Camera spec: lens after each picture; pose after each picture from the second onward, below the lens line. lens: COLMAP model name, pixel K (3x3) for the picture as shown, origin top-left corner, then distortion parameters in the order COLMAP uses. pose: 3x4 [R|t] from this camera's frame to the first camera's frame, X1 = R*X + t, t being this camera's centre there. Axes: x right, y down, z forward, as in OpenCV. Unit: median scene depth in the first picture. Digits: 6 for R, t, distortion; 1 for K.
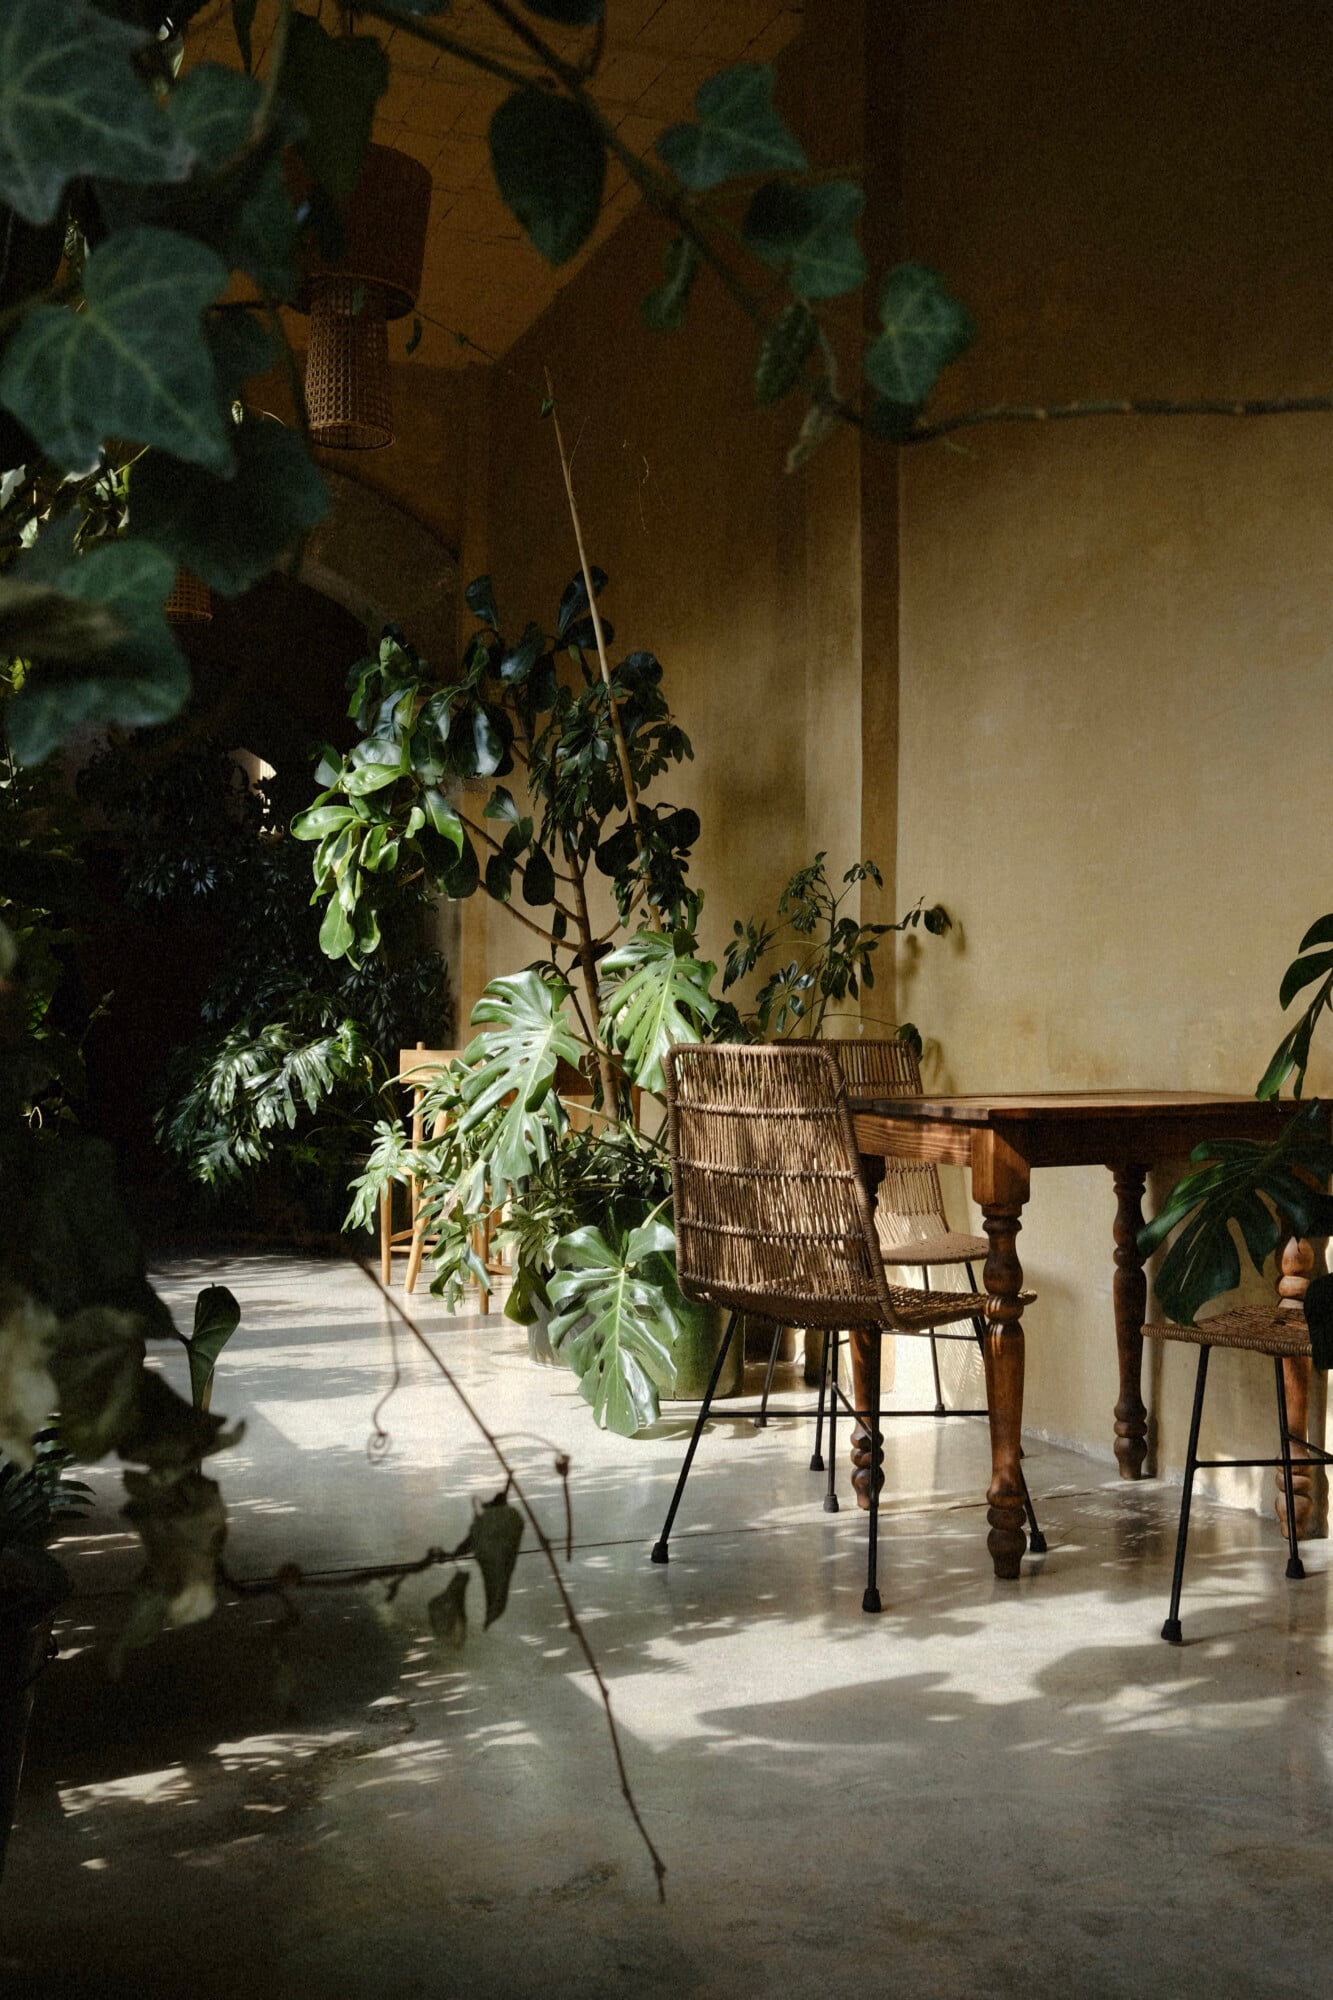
lens RADIAL K [[2043.1, 0, 666.5], [0, 2043.1, 1000.0], [0, 0, 1]] dist [-0.040235, 0.124801]
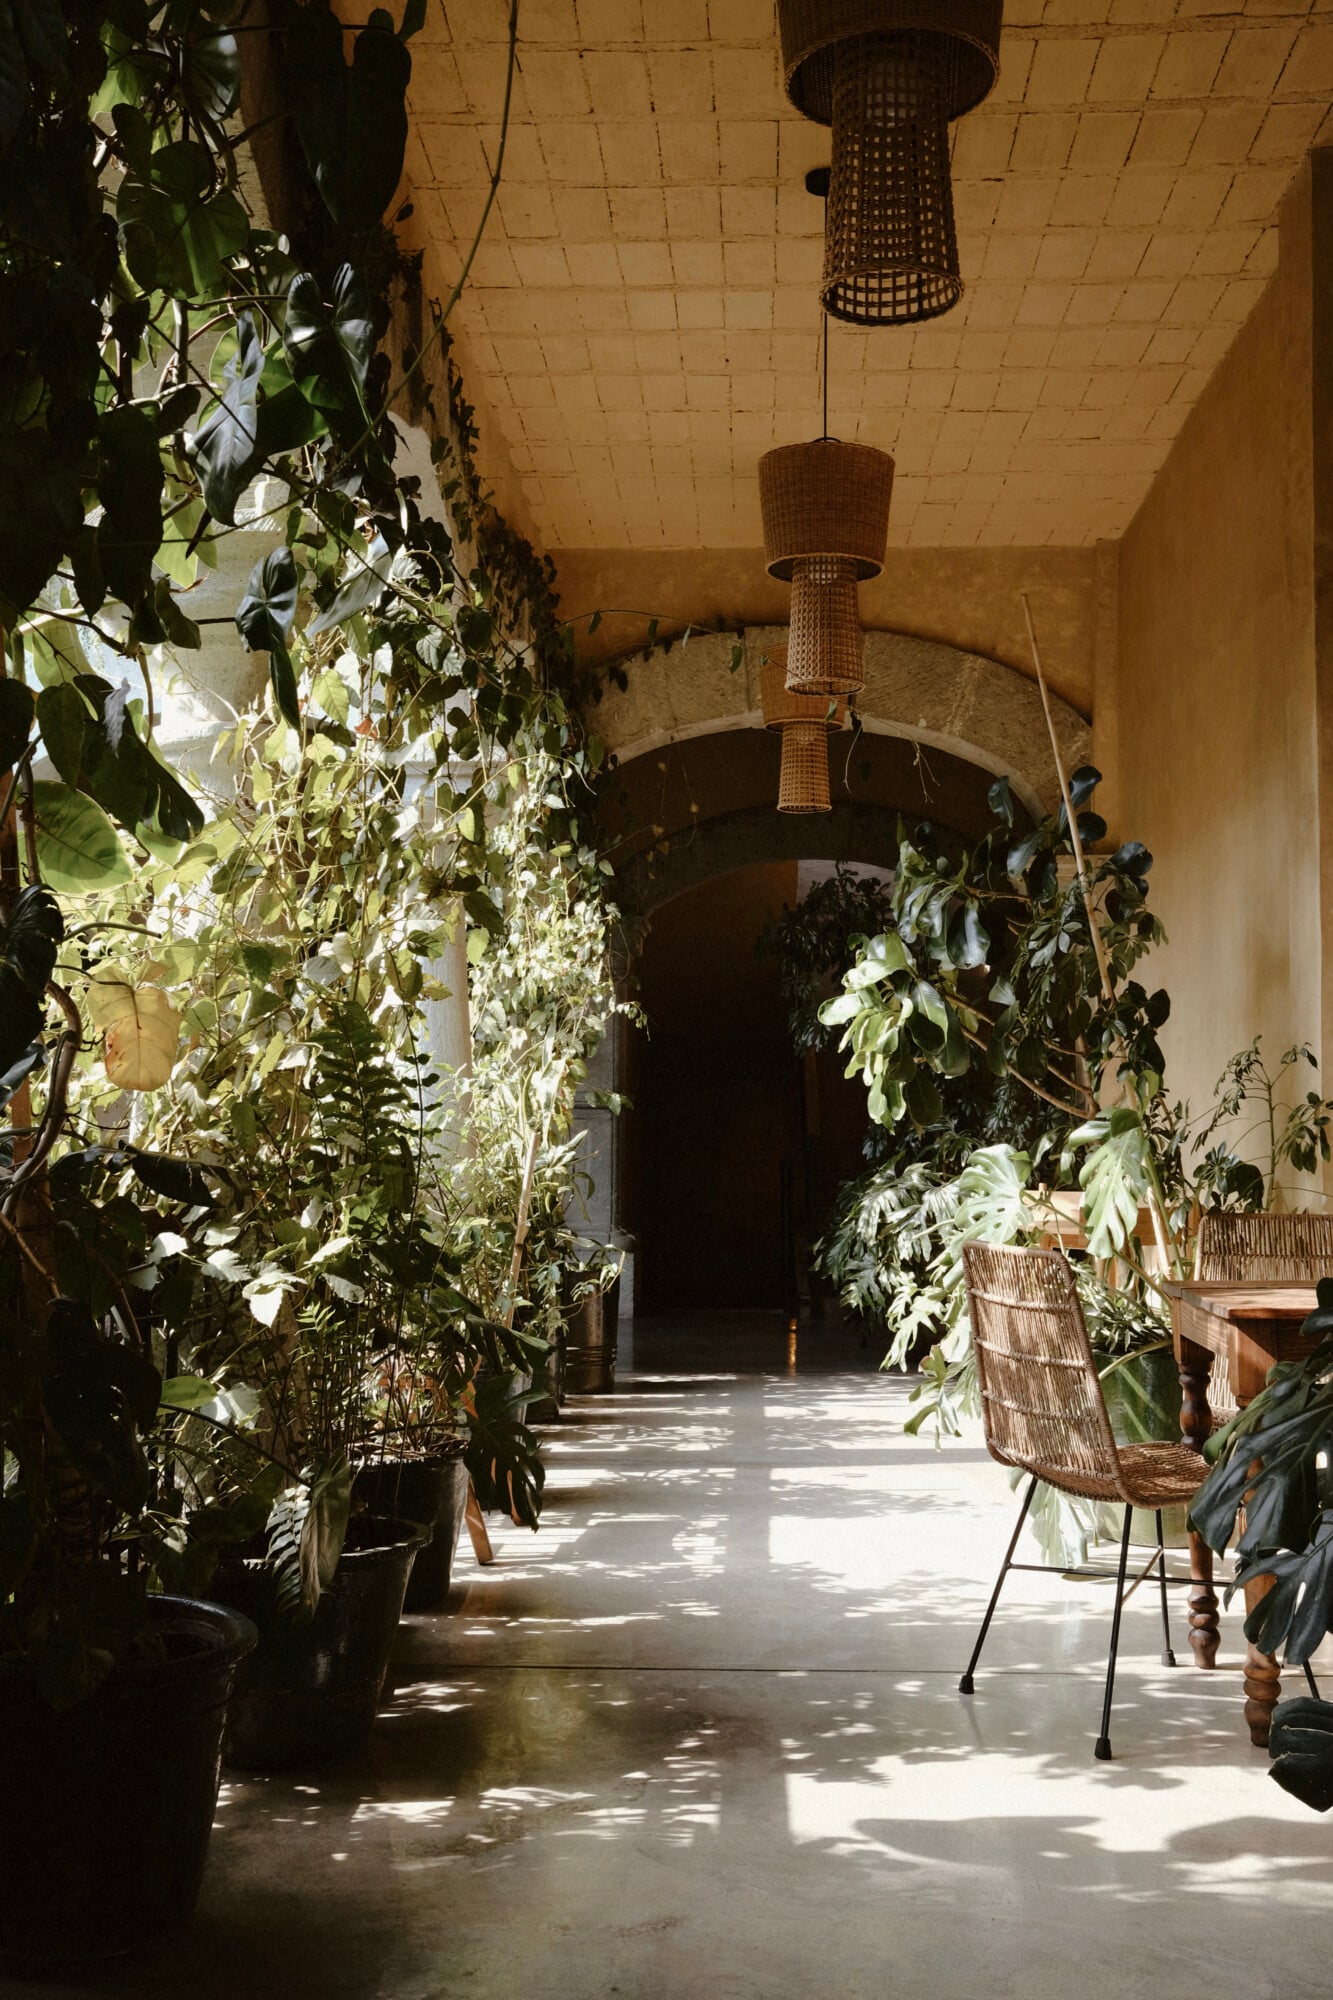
lens RADIAL K [[2043.1, 0, 666.5], [0, 2043.1, 1000.0], [0, 0, 1]] dist [-0.040235, 0.124801]
pose [[0.909073, -0.022131, -0.416048, 0.216991], [0.003349, 0.998944, -0.045821, -0.039824], [0.416623, 0.040261, 0.908188, -0.080149]]
